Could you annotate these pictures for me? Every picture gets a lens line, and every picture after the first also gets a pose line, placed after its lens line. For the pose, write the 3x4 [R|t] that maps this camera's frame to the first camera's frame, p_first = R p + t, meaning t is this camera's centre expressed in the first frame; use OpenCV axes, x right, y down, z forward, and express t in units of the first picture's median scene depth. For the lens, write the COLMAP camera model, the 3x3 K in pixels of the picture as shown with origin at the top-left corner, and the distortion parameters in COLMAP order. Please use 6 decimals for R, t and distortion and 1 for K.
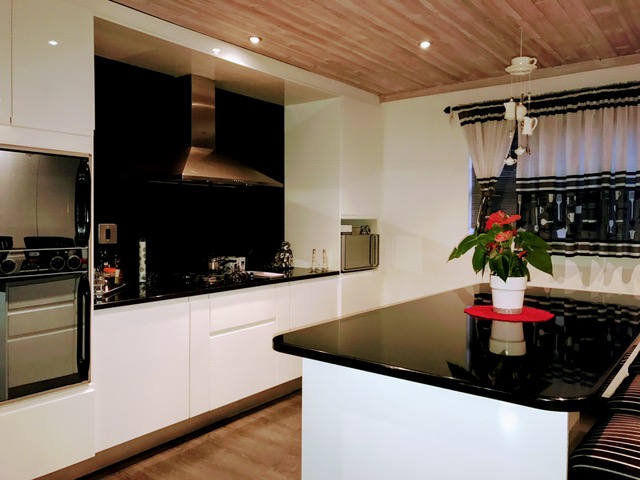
lens RADIAL K [[530.1, 0, 320.0], [0, 530.1, 240.0], [0, 0, 1]] dist [0.084853, -0.107037]
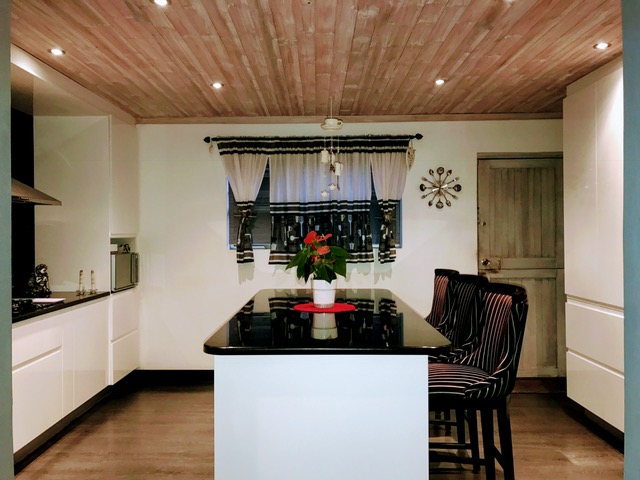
lens RADIAL K [[530.1, 0, 320.0], [0, 530.1, 240.0], [0, 0, 1]] dist [0.084853, -0.107037]
pose [[0.800441, -0.018372, 0.599130, -0.275365], [0.036966, 0.999141, -0.018749, -0.003748], [-0.598270, 0.037154, 0.800432, -0.031974]]
